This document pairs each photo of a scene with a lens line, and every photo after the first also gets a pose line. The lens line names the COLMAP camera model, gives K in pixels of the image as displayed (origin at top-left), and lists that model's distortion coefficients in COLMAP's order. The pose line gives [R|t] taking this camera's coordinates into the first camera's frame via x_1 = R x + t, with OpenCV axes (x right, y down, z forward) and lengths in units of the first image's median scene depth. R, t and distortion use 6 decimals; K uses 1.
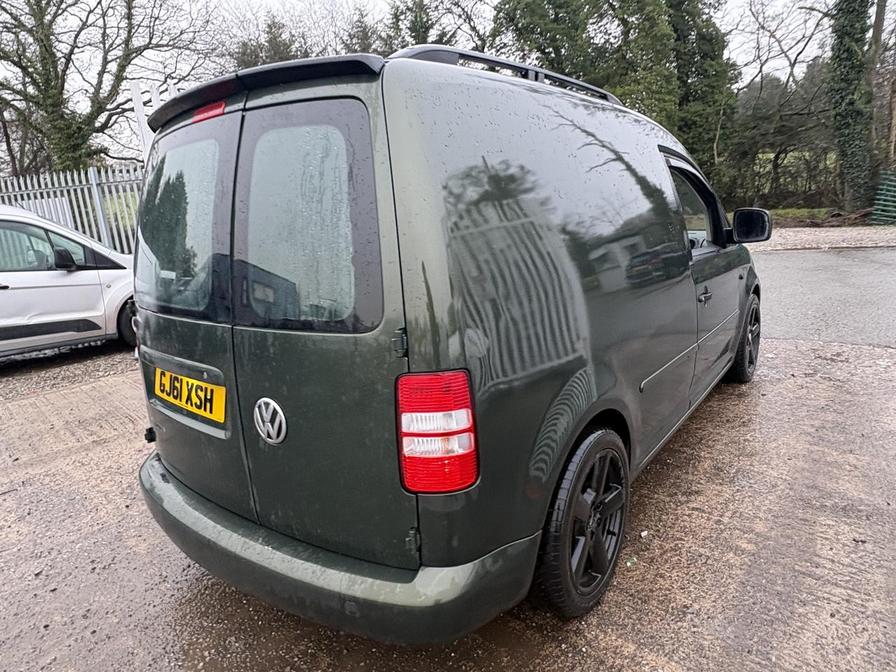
lens RADIAL K [[571.5, 0, 448.0], [0, 571.5, 336.0], [0, 0, 1]] dist [0.000625, 0.000145]
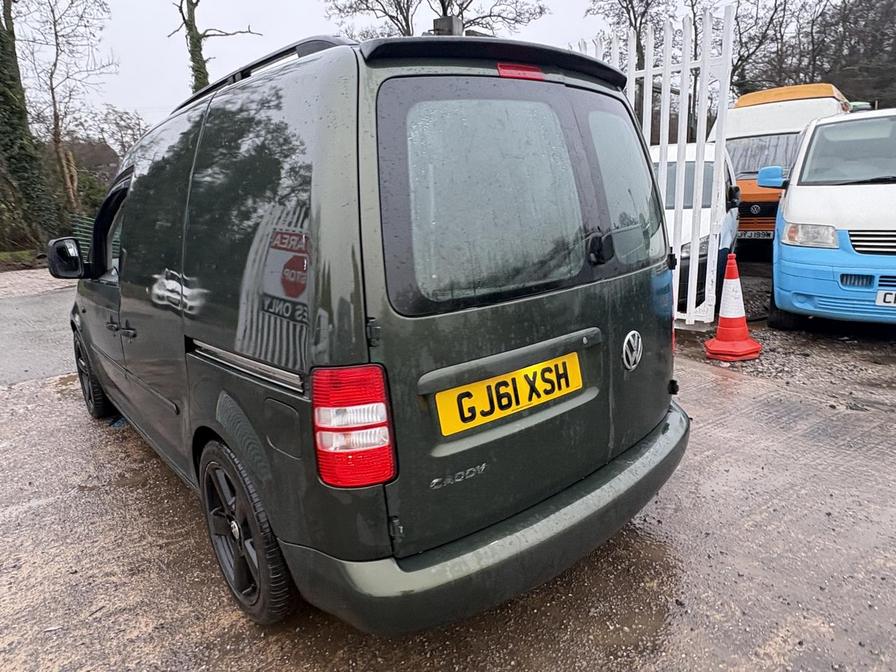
lens RADIAL K [[571.5, 0, 448.0], [0, 571.5, 336.0], [0, 0, 1]] dist [0.000625, 0.000145]
pose [[0.188679, -0.183257, 0.964789, -1.350504], [0.265349, 0.955405, 0.129582, -0.122749], [-0.945510, 0.231557, 0.228892, 0.943837]]
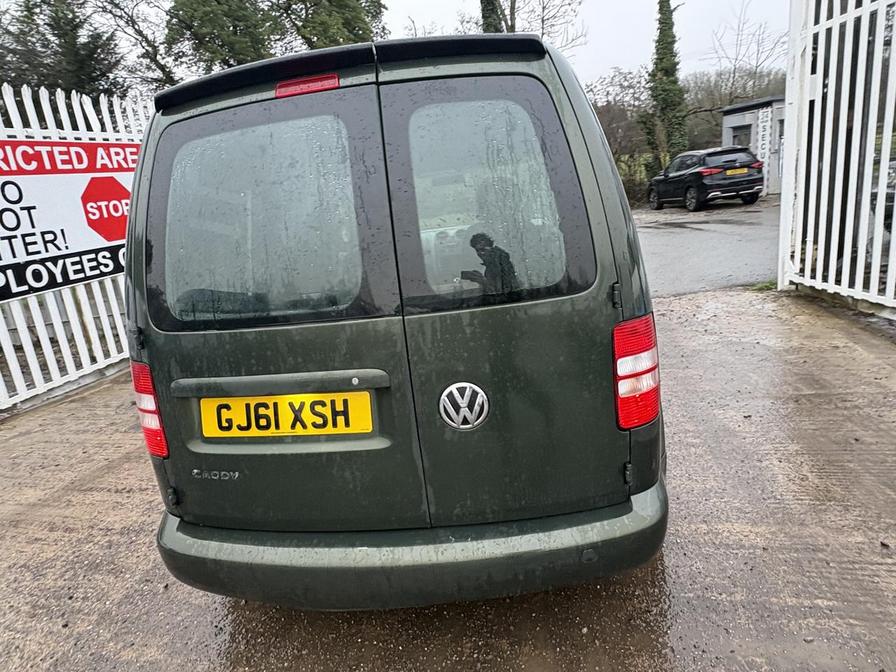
lens RADIAL K [[571.5, 0, 448.0], [0, 571.5, 336.0], [0, 0, 1]] dist [0.000625, 0.000145]
pose [[0.850882, -0.162423, 0.499619, -0.694388], [0.176858, 0.984059, 0.018711, 0.008705], [-0.494693, 0.072441, 0.866043, 0.150760]]
